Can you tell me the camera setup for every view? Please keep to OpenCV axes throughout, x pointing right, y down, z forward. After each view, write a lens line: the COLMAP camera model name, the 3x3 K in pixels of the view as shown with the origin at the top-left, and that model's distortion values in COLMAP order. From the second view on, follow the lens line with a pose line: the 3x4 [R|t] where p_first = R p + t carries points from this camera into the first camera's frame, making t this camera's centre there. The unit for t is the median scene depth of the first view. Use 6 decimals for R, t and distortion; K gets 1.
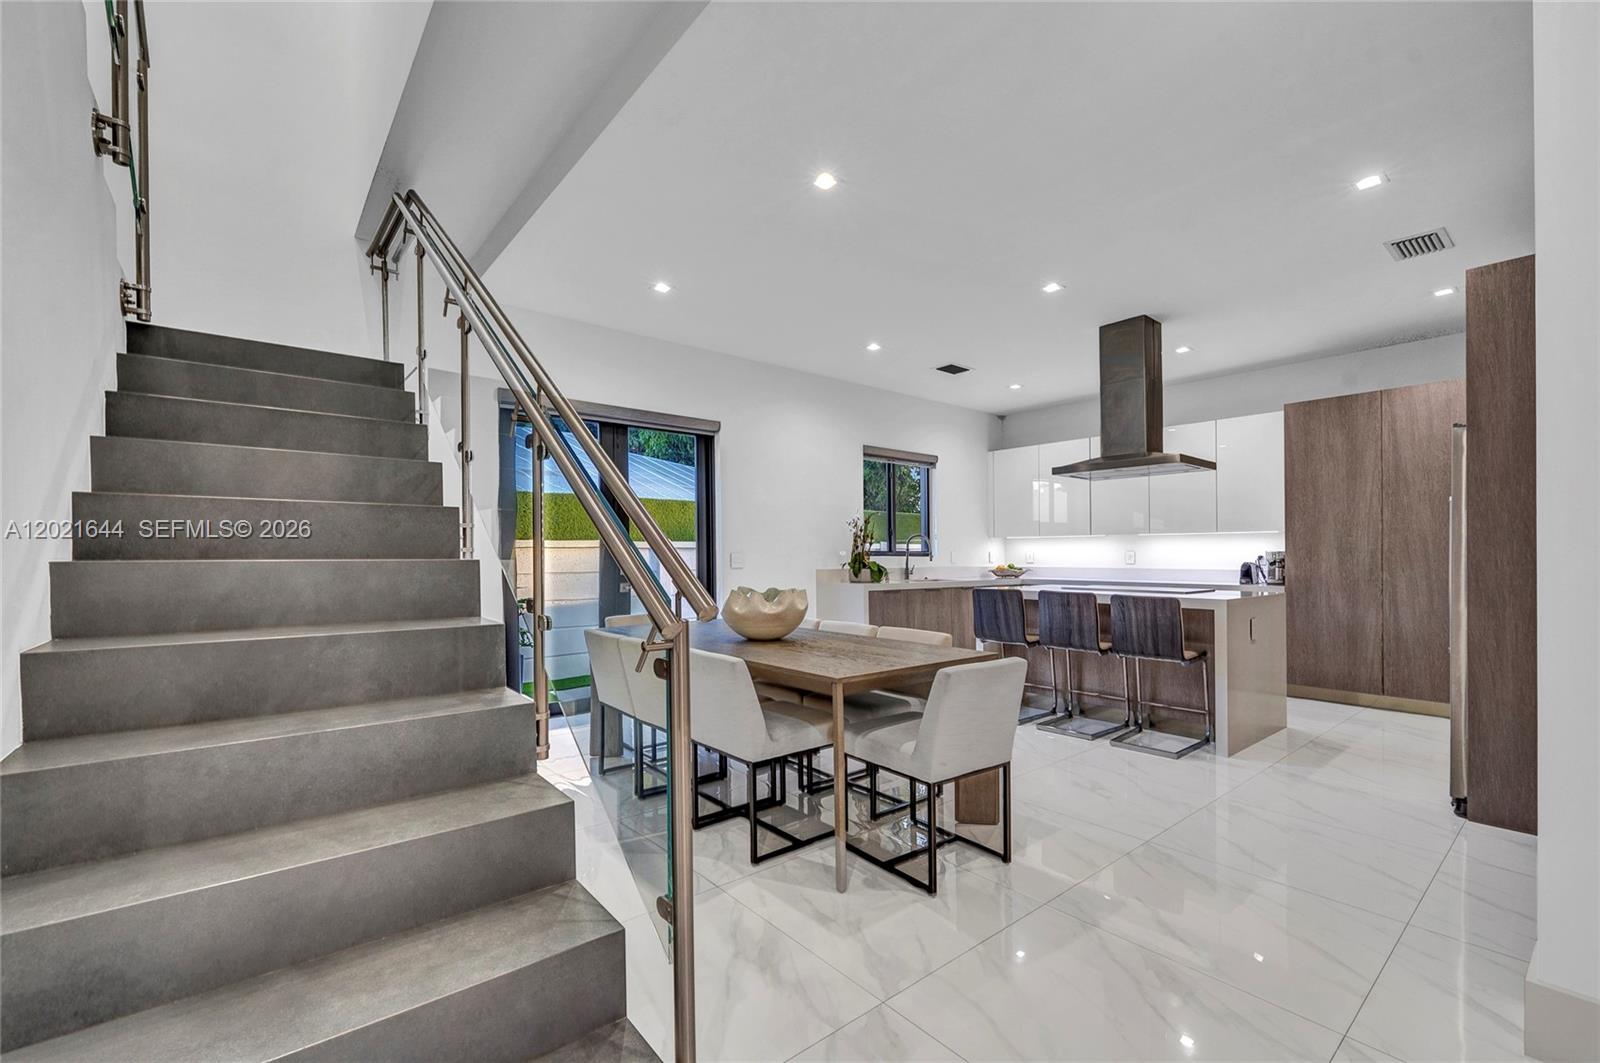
lens RADIAL K [[658.9, 0, 770.6], [0, 658.9, 547.6], [0, 0, 1]] dist [-0.002477, -0.000225]
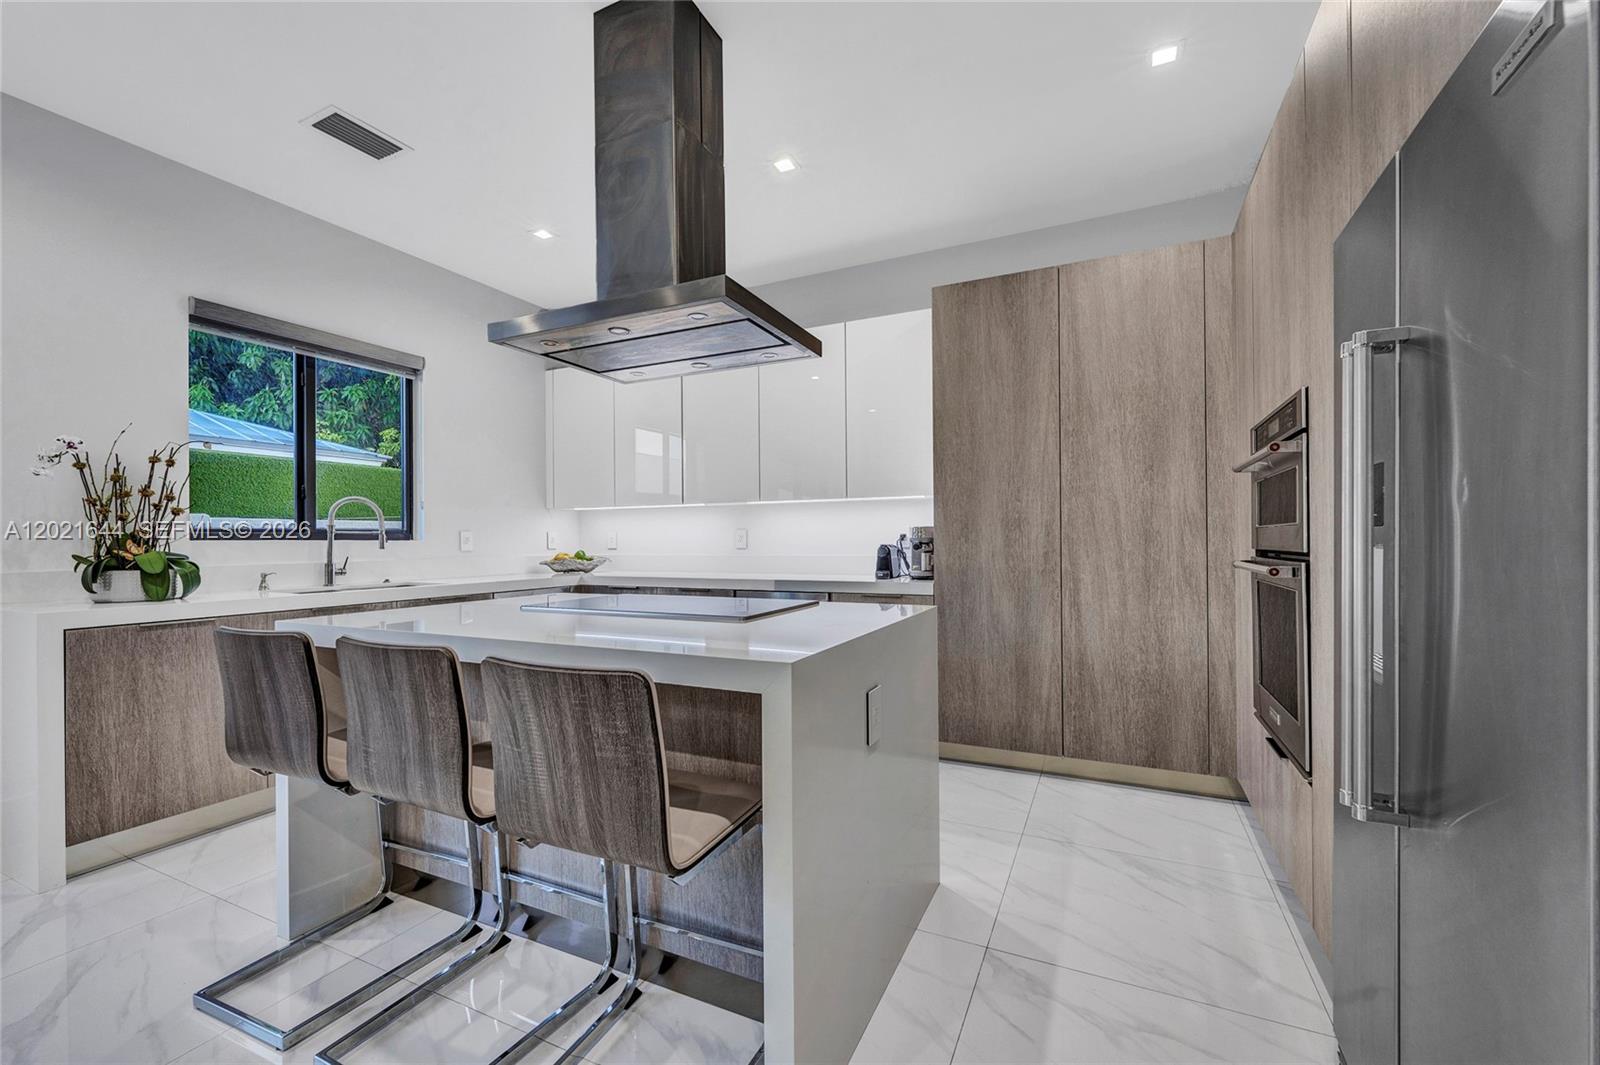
lens RADIAL K [[663.5, 0, 795.7], [0, 663.5, 533.5], [0, 0, 1]] dist [-0.000243, 0.000082]
pose [[0.894697, -0.003760, 0.446658, 0.404279], [0.003457, 0.999993, 0.001494, 0.011846], [-0.446661, 0.000208, 0.894703, 0.521970]]
